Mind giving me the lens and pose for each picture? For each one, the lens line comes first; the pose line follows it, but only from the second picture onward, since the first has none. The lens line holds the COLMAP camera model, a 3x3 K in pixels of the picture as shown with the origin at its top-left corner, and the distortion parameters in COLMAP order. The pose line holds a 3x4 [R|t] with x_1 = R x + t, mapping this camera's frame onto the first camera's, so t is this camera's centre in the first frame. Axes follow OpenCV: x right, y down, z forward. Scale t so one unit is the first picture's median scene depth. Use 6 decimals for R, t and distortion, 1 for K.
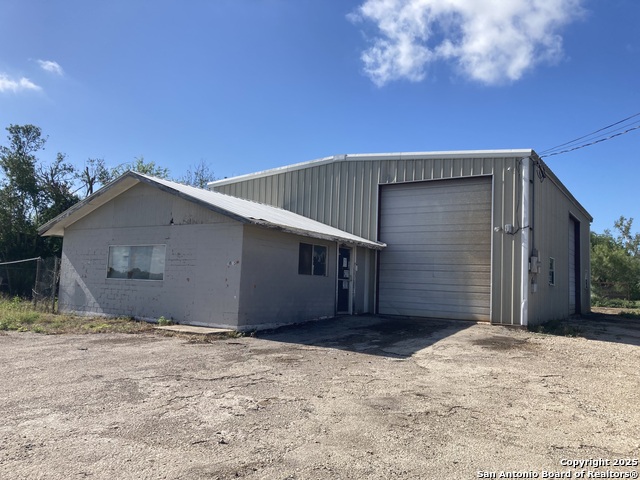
lens RADIAL K [[519.3, 0, 319.3], [0, 519.3, 234.5], [0, 0, 1]] dist [0.042378, -0.069117]
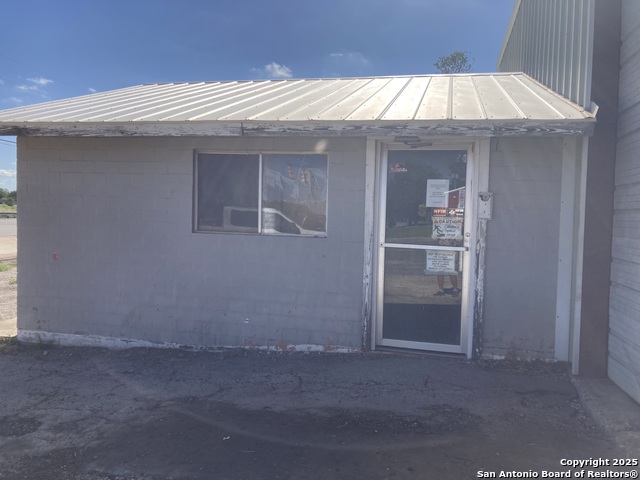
lens RADIAL K [[519.3, 0, 319.3], [0, 519.3, 234.5], [0, 0, 1]] dist [0.042378, -0.069117]
pose [[0.338871, 0.002006, -0.940831, 0.360754], [0.079886, 0.996325, 0.030898, 0.069582], [0.937435, -0.085629, 0.337465, 0.894851]]
